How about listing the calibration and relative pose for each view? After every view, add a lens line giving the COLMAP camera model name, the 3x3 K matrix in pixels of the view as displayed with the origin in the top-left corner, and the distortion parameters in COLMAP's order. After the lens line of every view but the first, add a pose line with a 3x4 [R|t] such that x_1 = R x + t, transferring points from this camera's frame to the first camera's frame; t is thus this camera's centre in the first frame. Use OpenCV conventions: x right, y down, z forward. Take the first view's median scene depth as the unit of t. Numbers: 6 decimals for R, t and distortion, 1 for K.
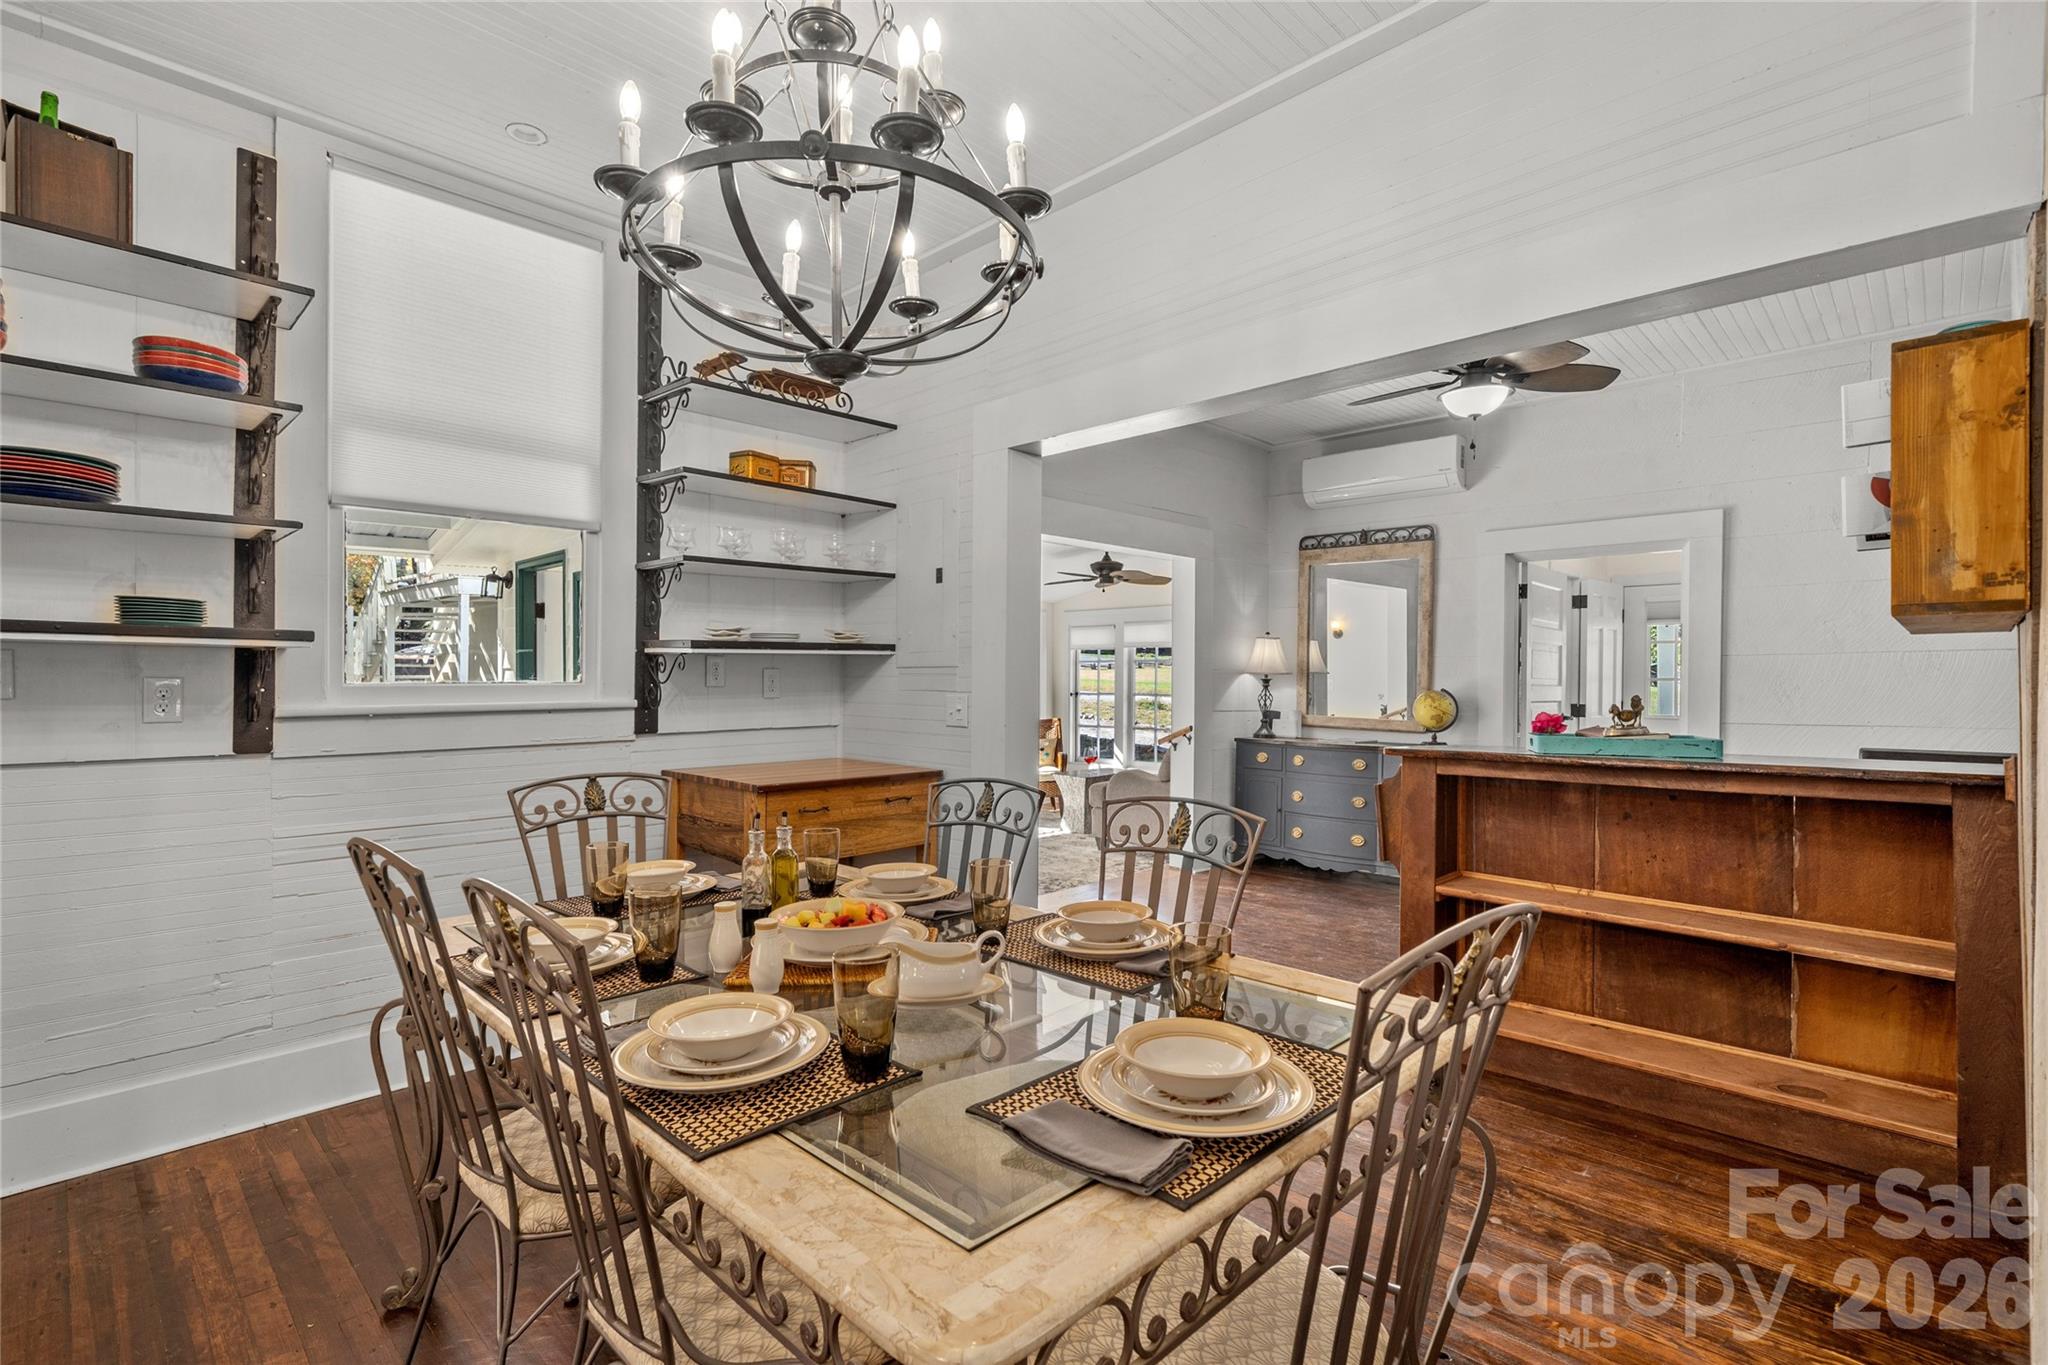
lens RADIAL K [[947.6, 0, 1024.0], [0, 947.6, 682.5], [0, 0, 1]] dist [0.002267, 0.000198]
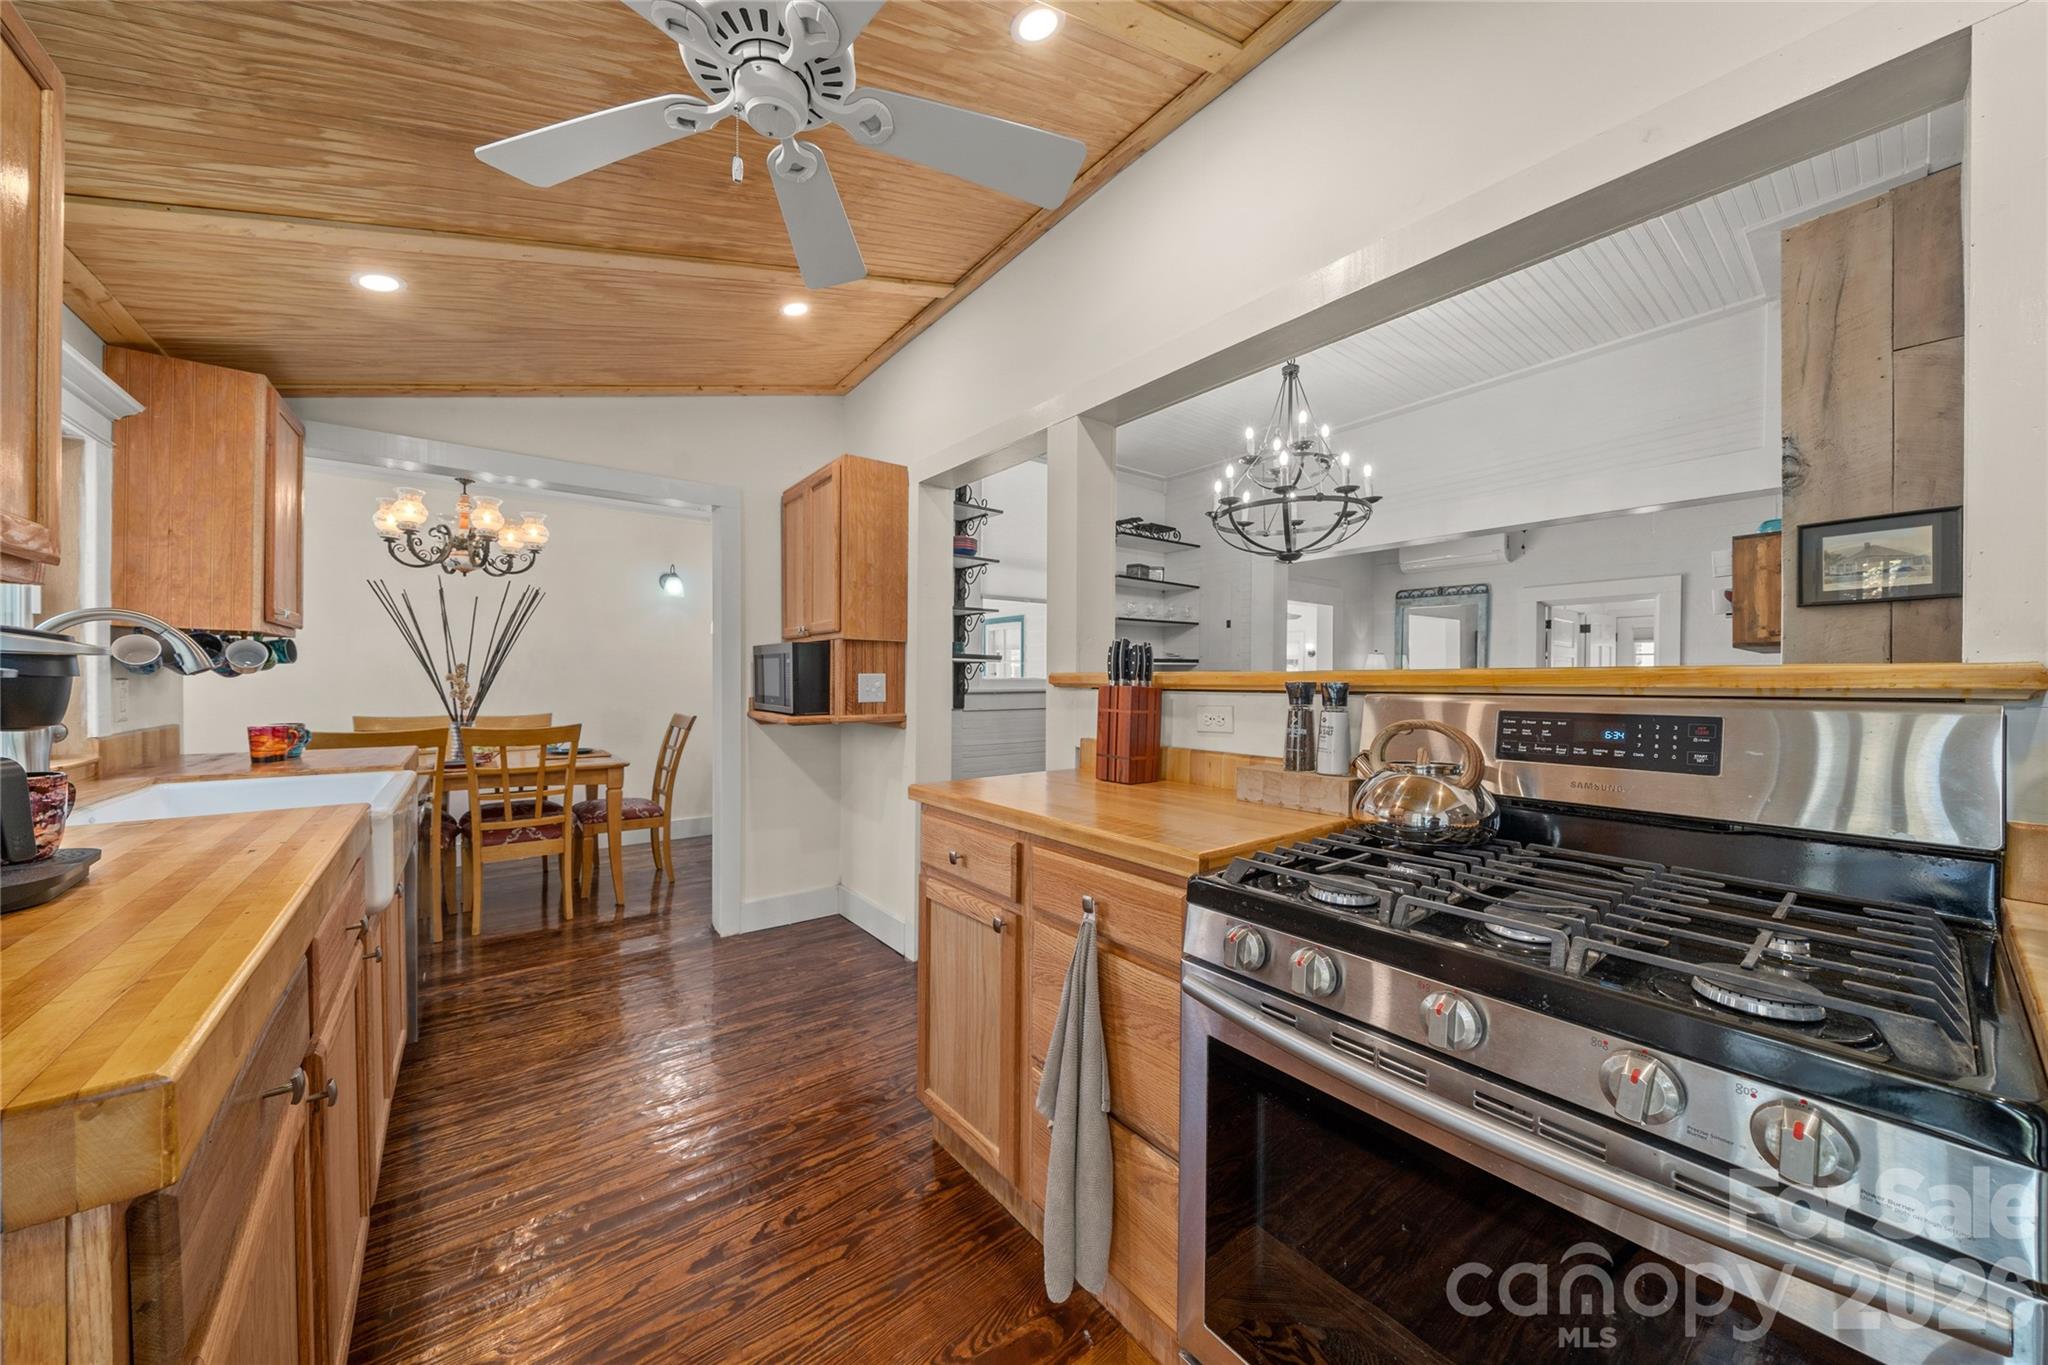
lens RADIAL K [[705.0, 0, 1027.5], [0, 705.0, 687.6], [0, 0, 1]] dist [-0.002266, -0.000106]
pose [[0.990799, 0.001024, -0.135339, -0.302982], [-0.000475, 0.999992, 0.004092, 0.012227], [0.135342, -0.003990, 0.990791, -0.493514]]
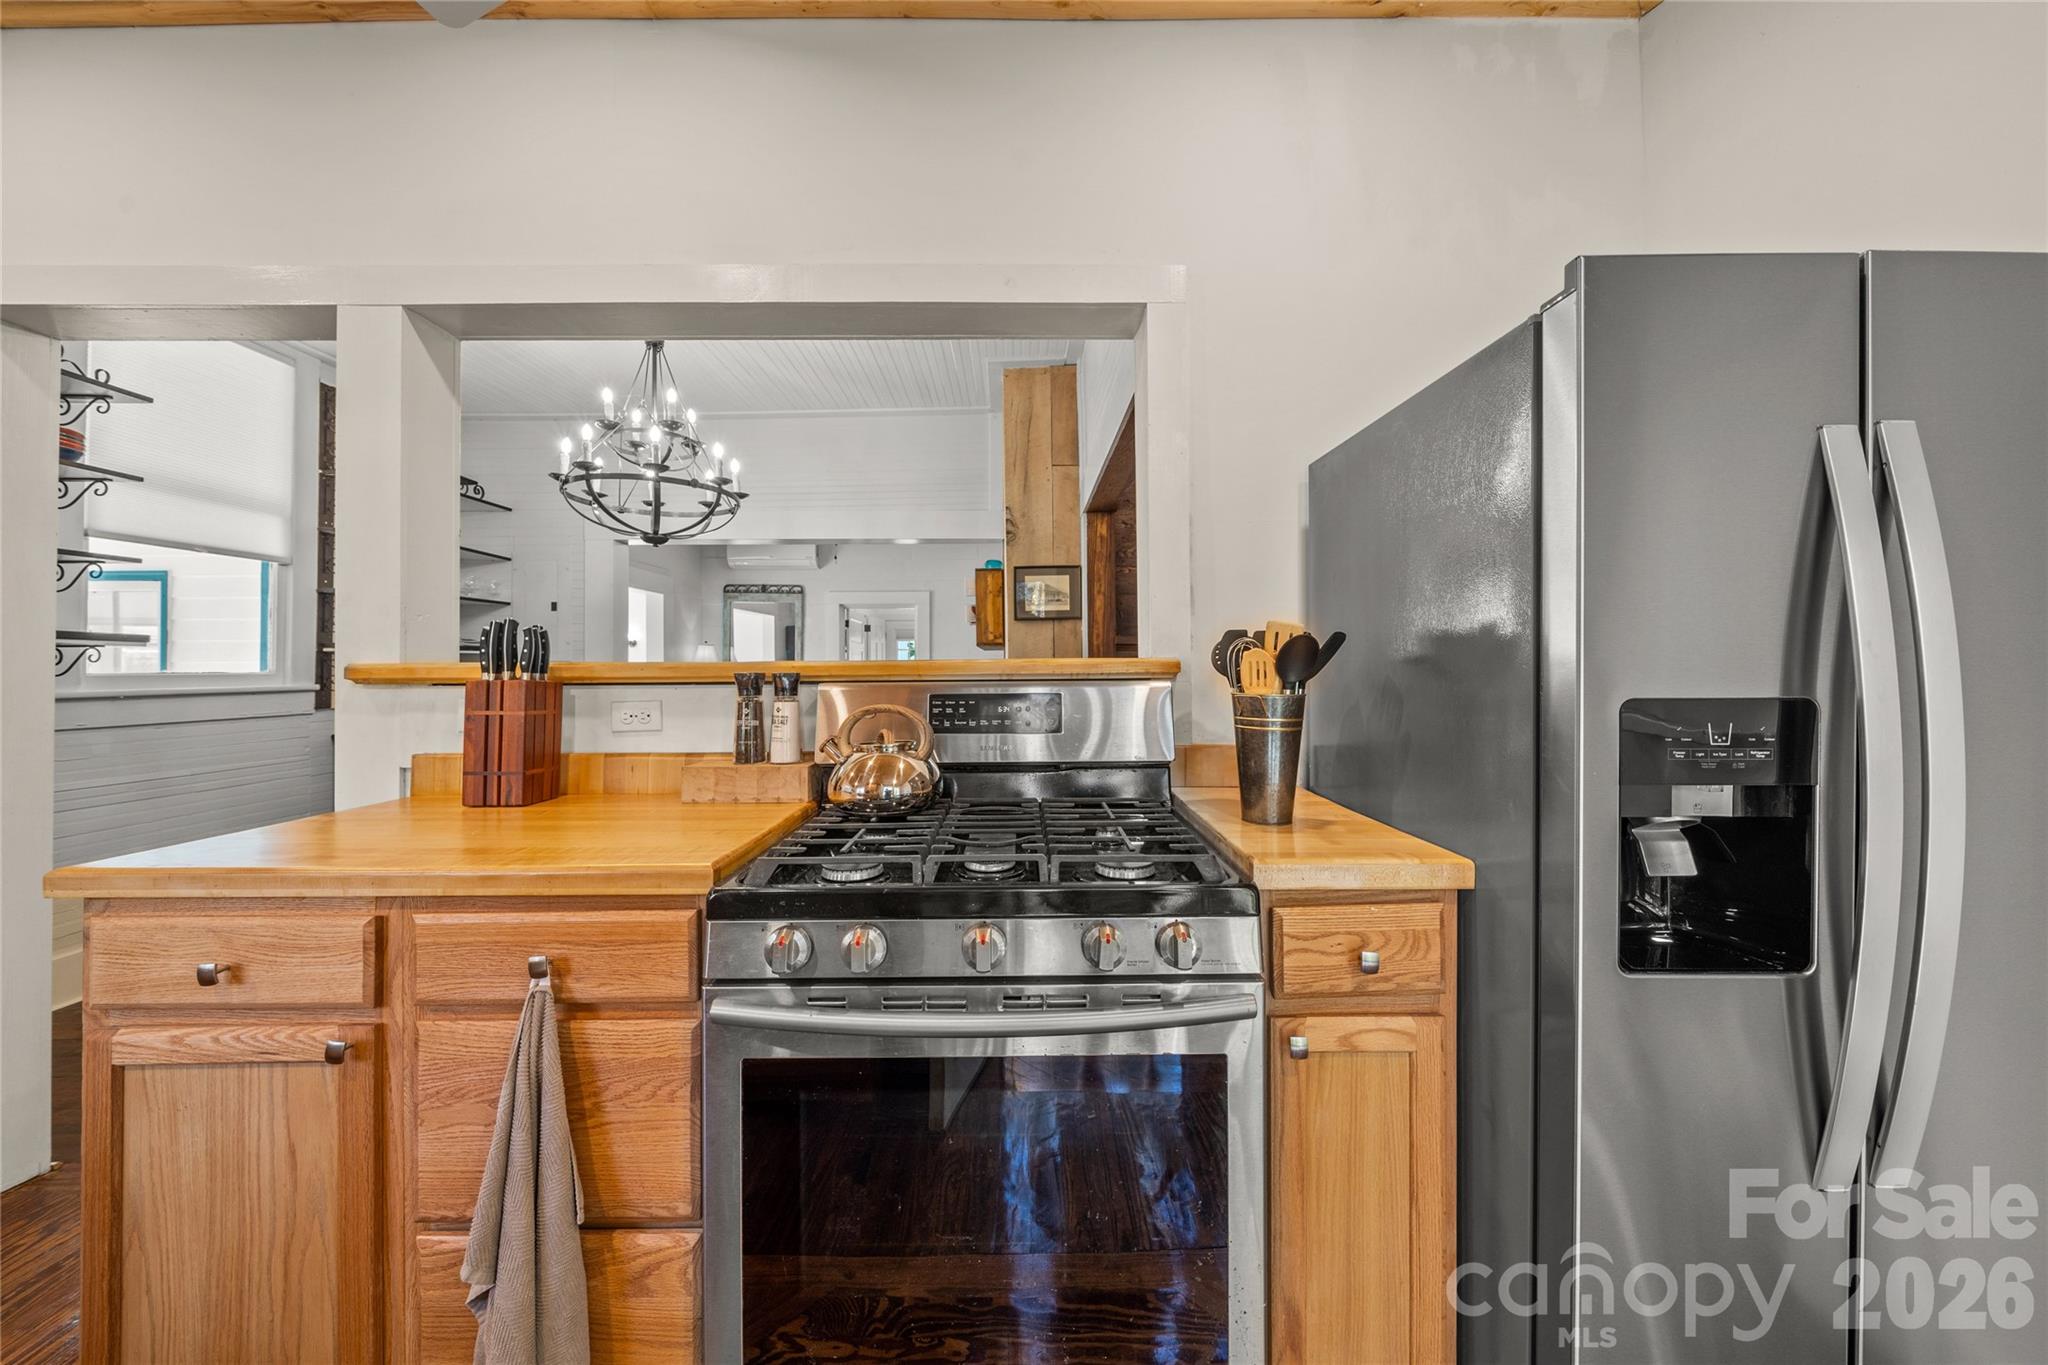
lens RADIAL K [[709.6, 0, 1023.8], [0, 709.6, 665.4], [0, 0, 1]] dist [-0.000774, -0.000150]
pose [[0.712192, -0.003362, 0.701977, -0.376776], [0.013193, 0.999876, -0.008596, 0.011853], [-0.701861, 0.015383, 0.712148, -0.465097]]
